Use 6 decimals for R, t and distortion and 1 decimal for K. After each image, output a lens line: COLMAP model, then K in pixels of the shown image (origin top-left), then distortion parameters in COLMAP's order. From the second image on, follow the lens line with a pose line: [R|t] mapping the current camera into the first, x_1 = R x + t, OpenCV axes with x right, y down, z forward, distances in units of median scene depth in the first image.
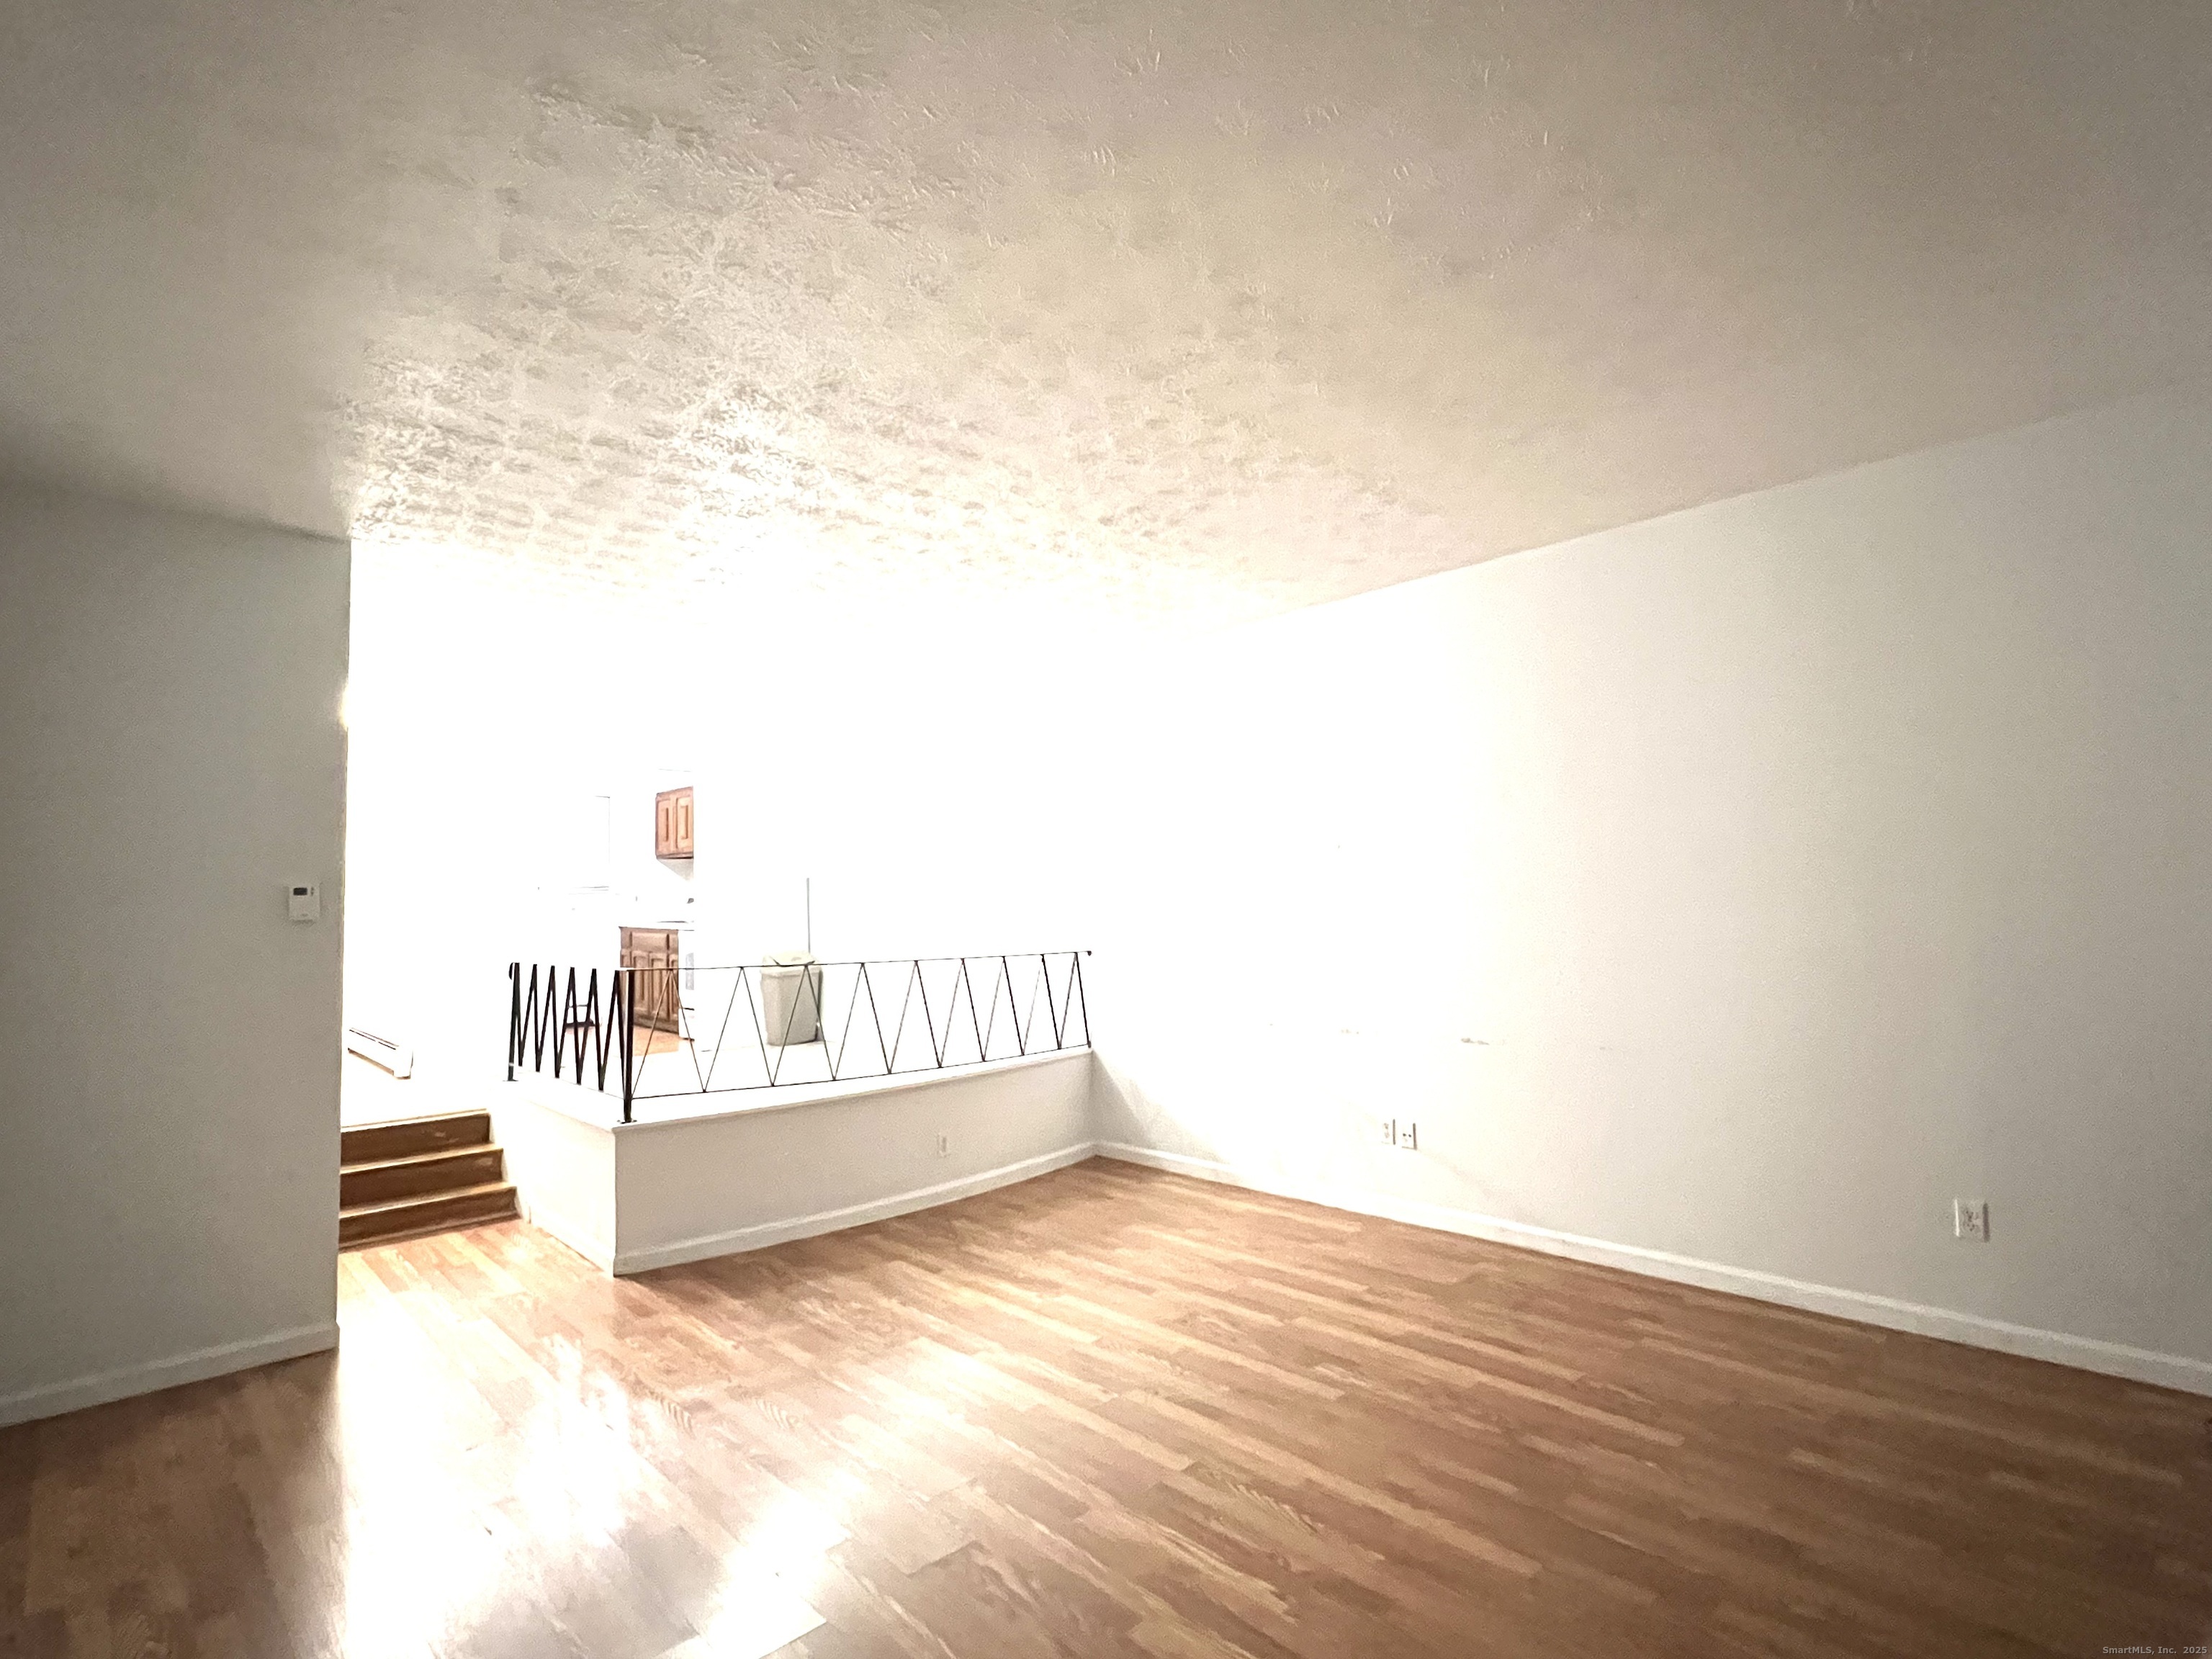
lens RADIAL K [[1139.5, 0, 1106.0], [0, 1139.5, 829.5], [0, 0, 1]] dist [0.001208, 0.000008]
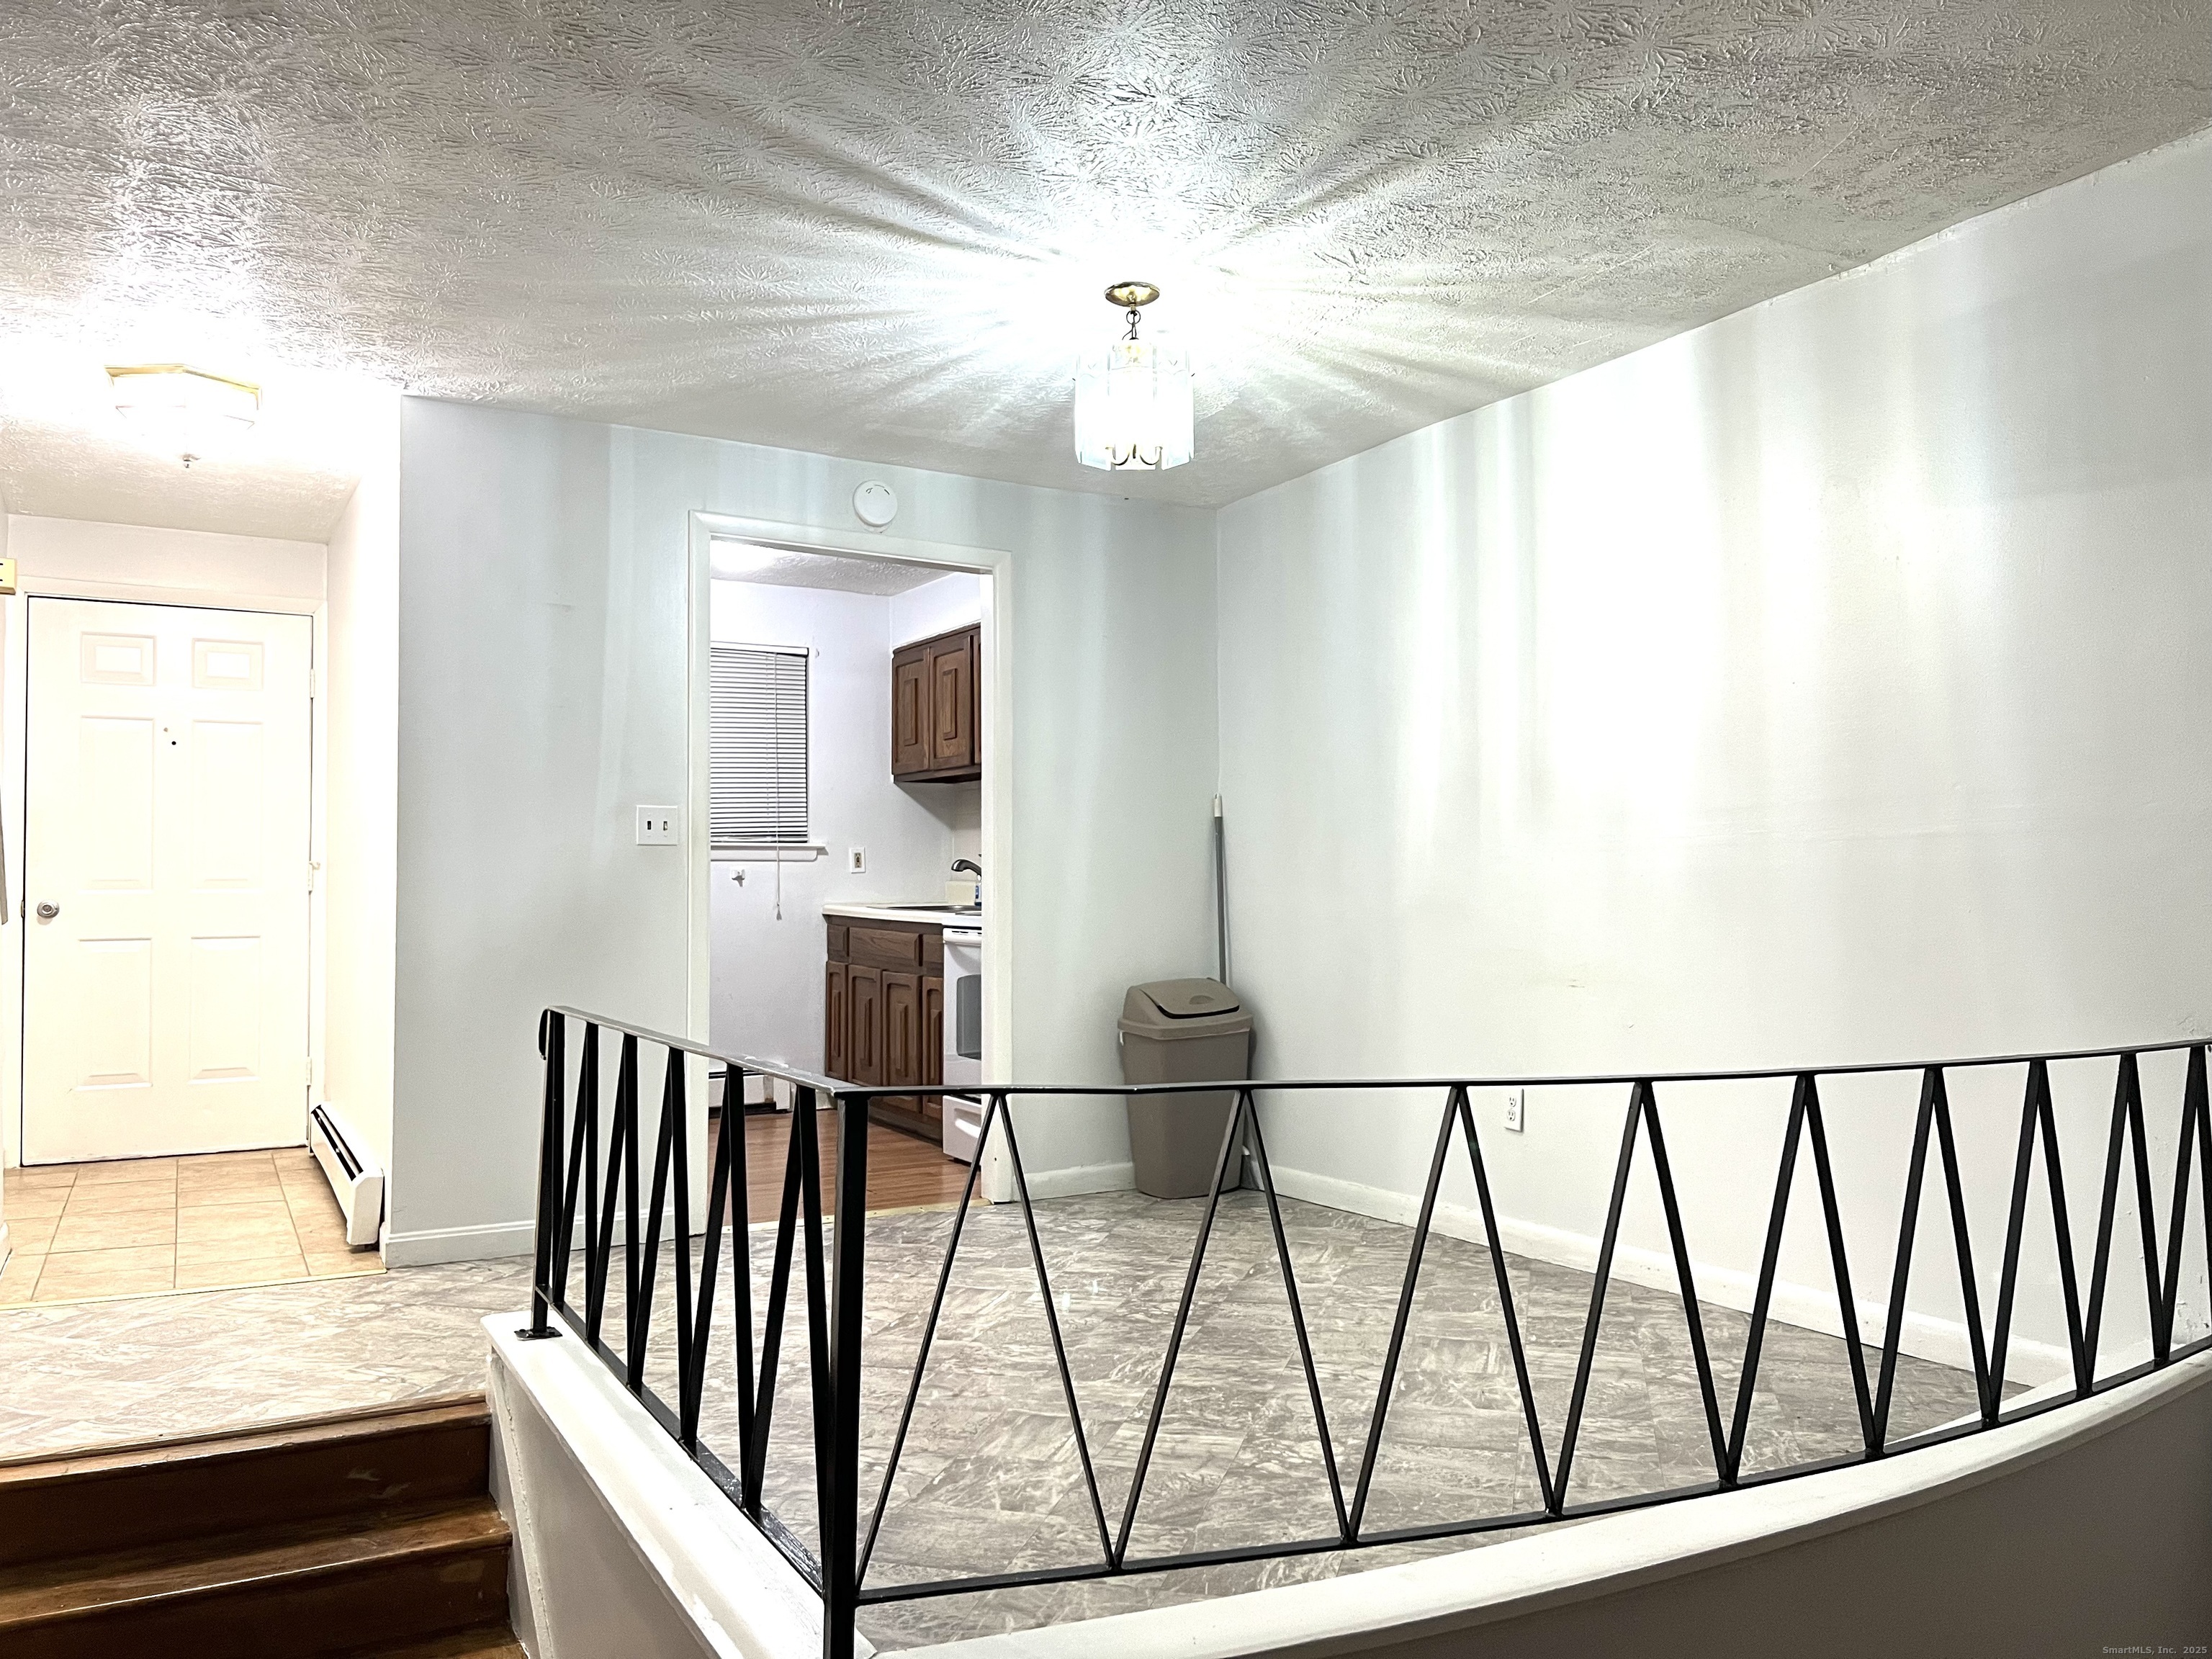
lens RADIAL K [[1701.7, 0, 1106.0], [0, 1701.7, 829.5], [0, 0, 1]] dist [0.060672, -0.063248]
pose [[0.970517, 0.013978, -0.240626, -0.208910], [-0.006837, 0.999512, 0.030485, 0.039159], [0.240935, -0.027941, 0.970139, 0.496912]]
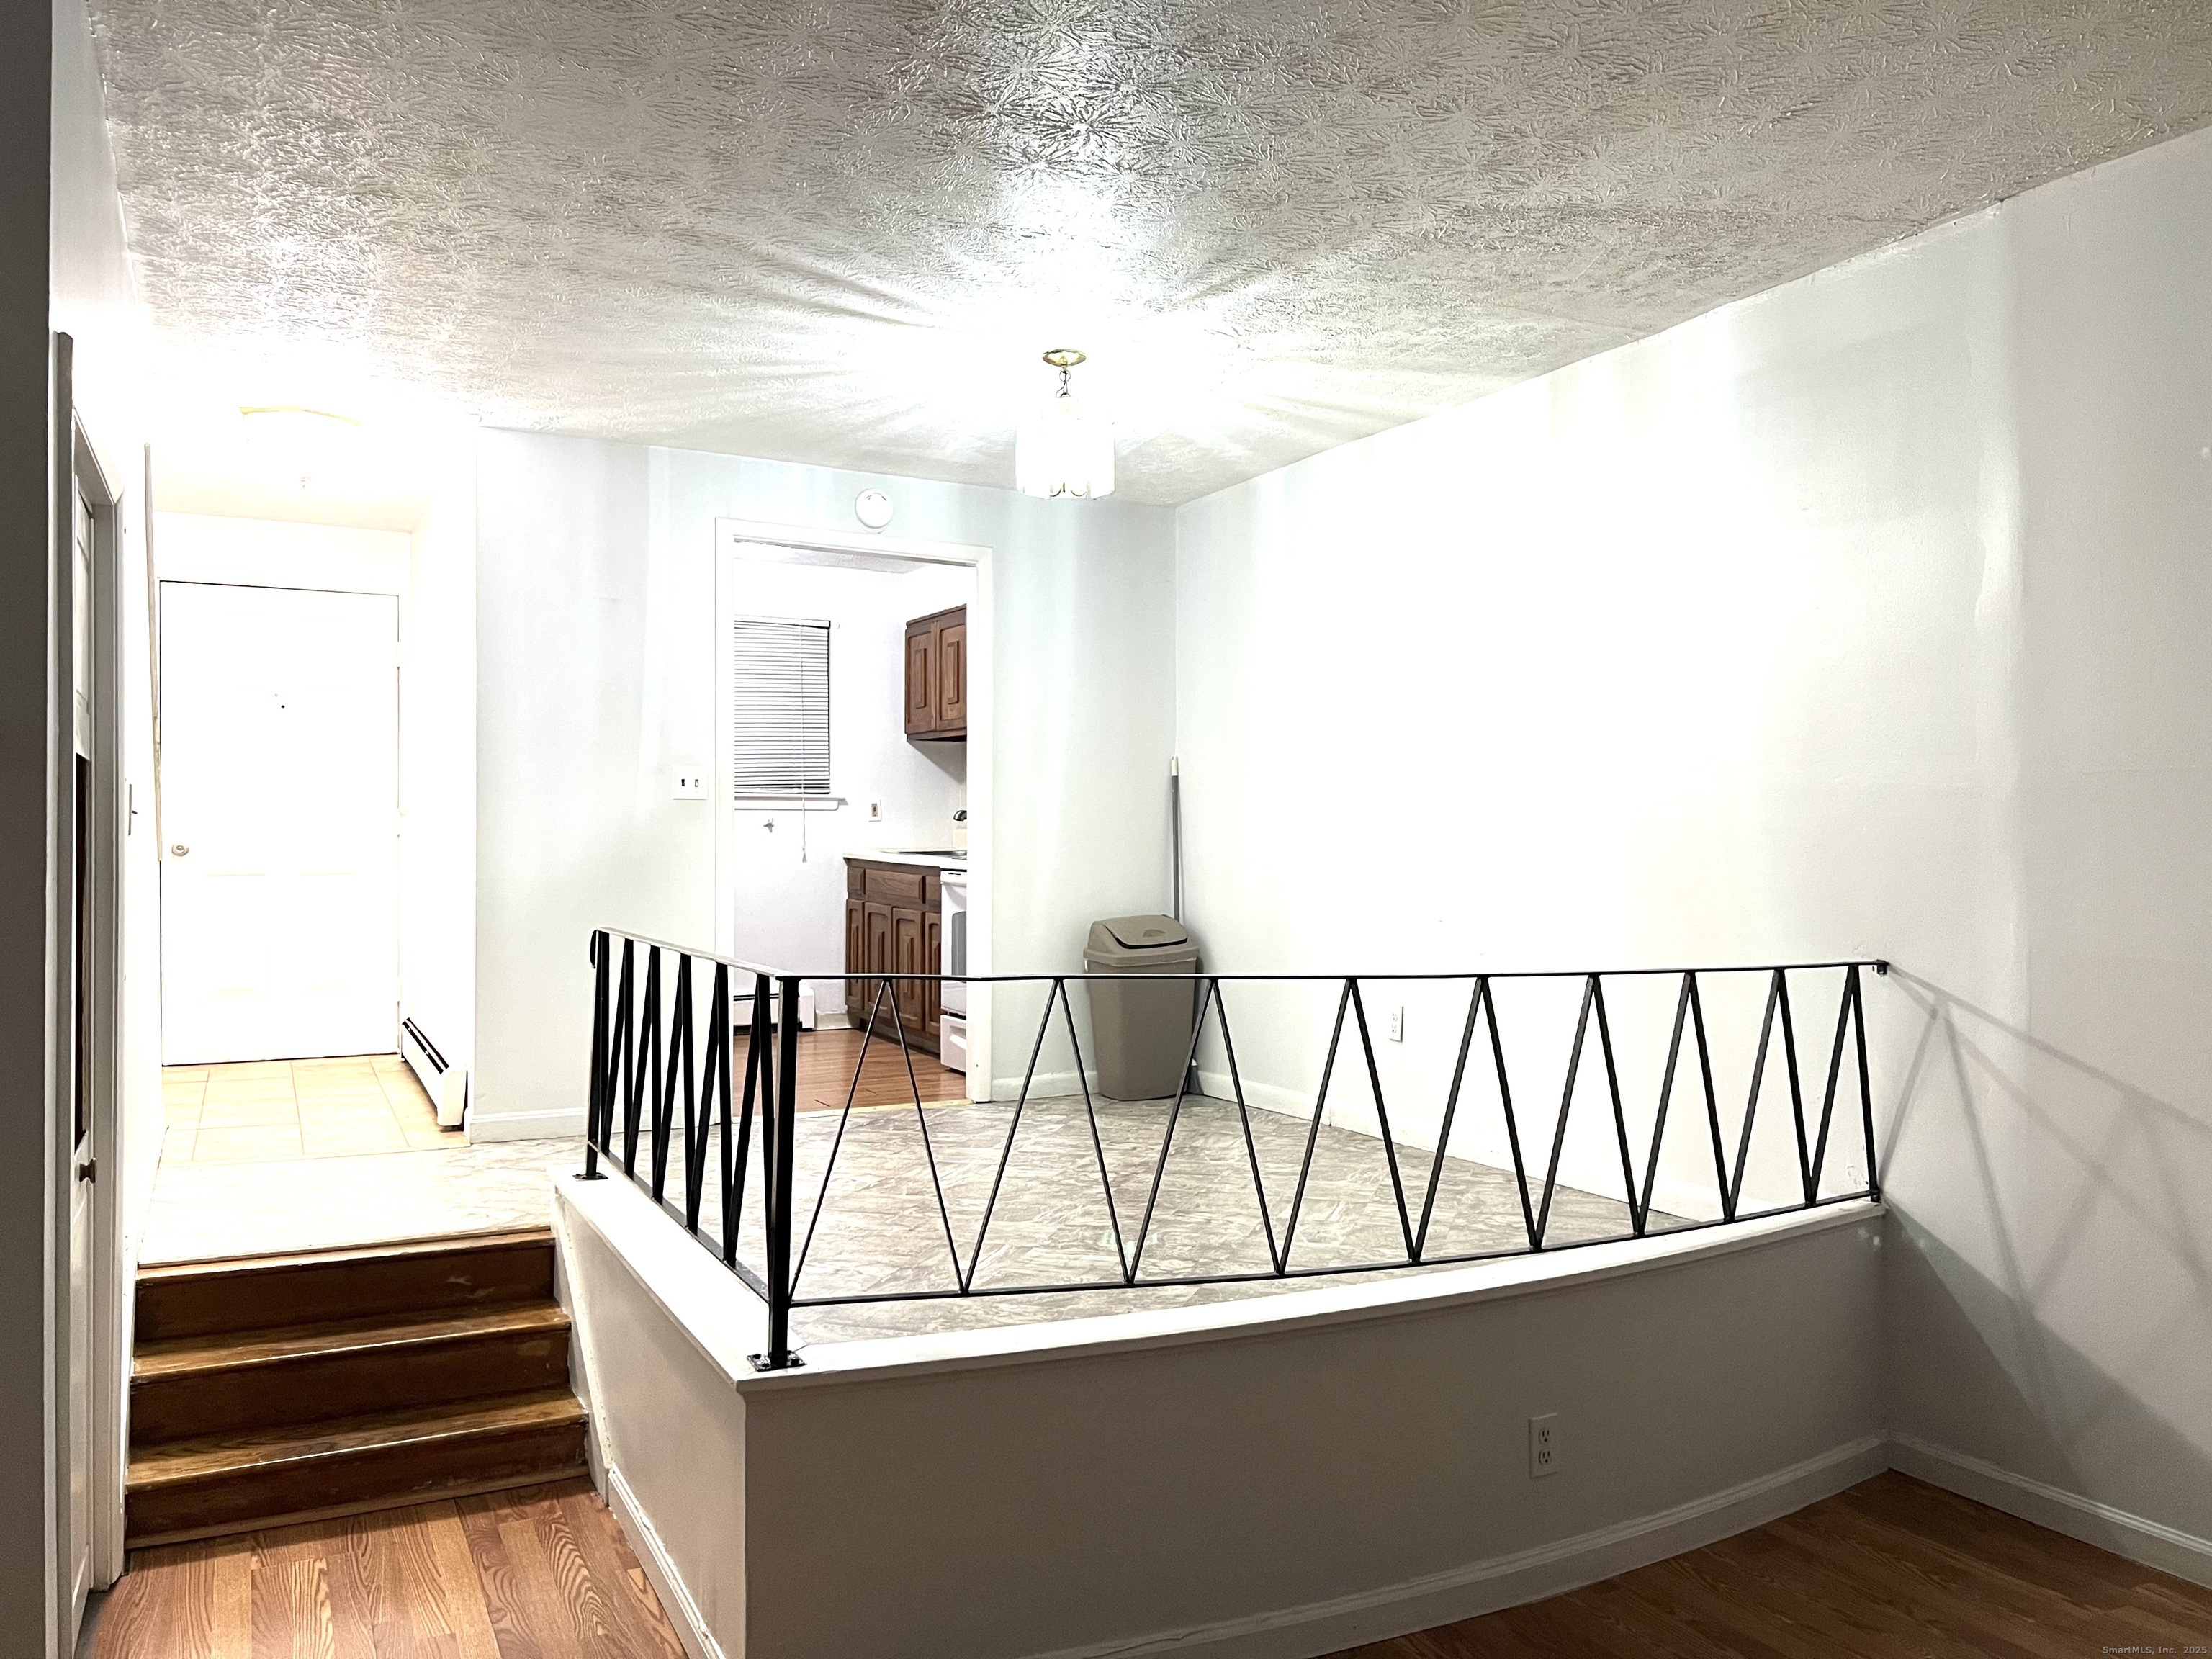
lens RADIAL K [[1701.7, 0, 1106.0], [0, 1701.7, 829.5], [0, 0, 1]] dist [0.060672, -0.063248]
pose [[0.962078, 0.027421, -0.271394, -0.119765], [-0.010608, 0.997943, 0.063229, 0.026275], [0.272569, -0.057952, 0.960389, 0.364397]]
